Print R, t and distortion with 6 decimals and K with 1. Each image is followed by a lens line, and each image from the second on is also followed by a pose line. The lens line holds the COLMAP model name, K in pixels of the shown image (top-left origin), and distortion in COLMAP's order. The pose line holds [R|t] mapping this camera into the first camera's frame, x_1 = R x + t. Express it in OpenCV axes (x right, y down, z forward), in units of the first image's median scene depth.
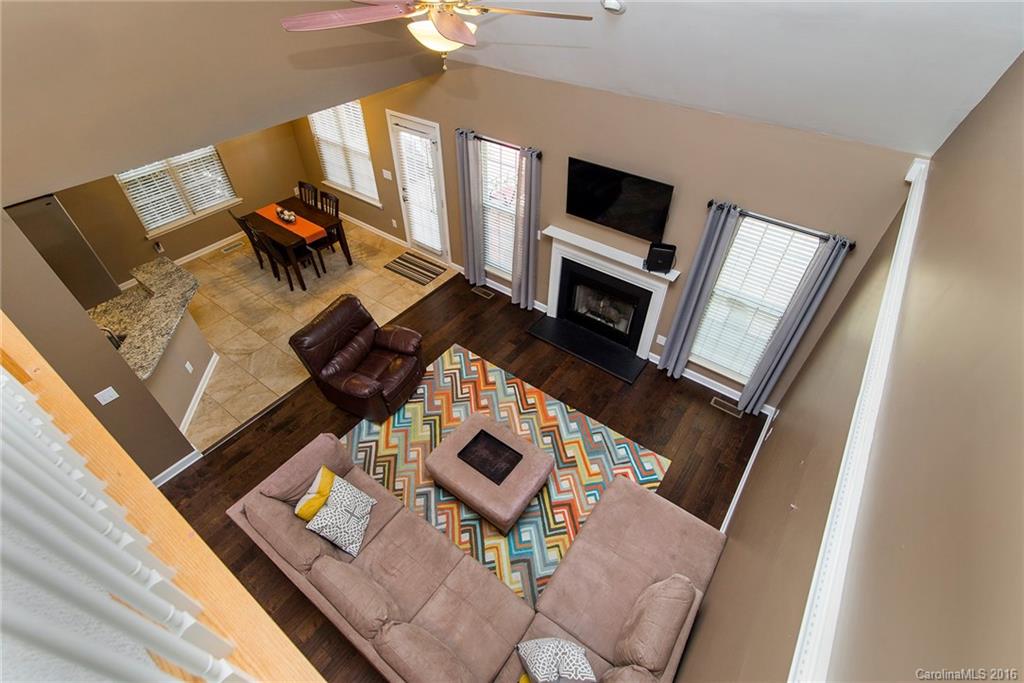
lens RADIAL K [[463.5, 0, 511.0], [0, 463.5, 349.6], [0, 0, 1]] dist [0.000004, -0.000004]
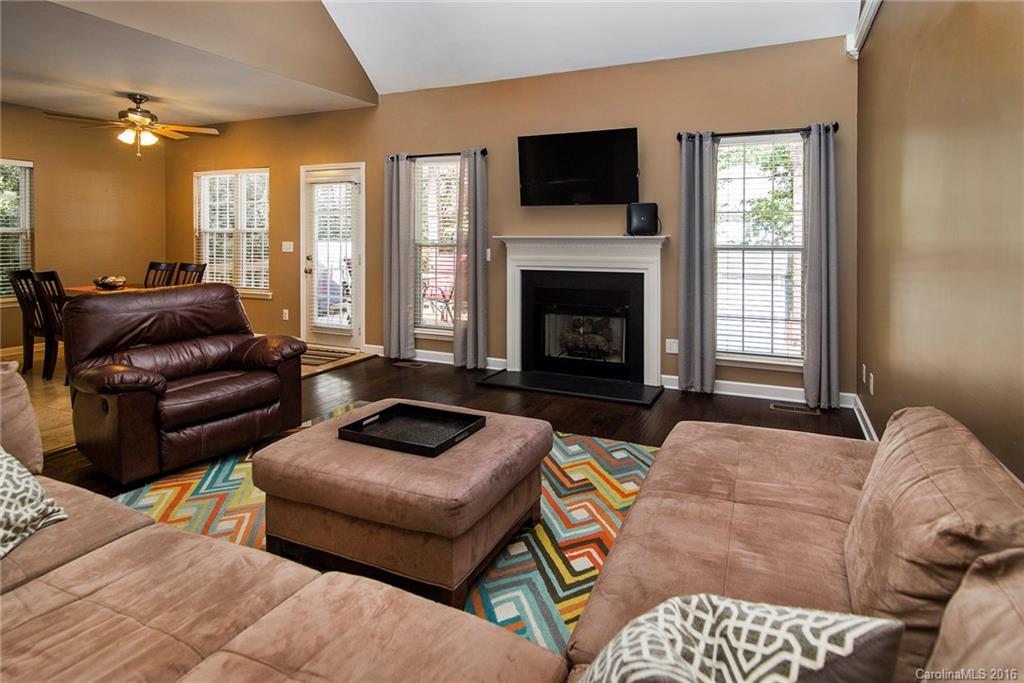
lens RADIAL K [[508.5, 0, 585.6], [0, 508.5, 241.6], [0, 0, 1]] dist [0.000447, 0.000034]
pose [[0.964194, -0.008737, 0.265056, -0.010205], [0.186590, 0.732577, -0.654611, 0.357043], [-0.188454, 0.680628, 0.707976, 0.369489]]
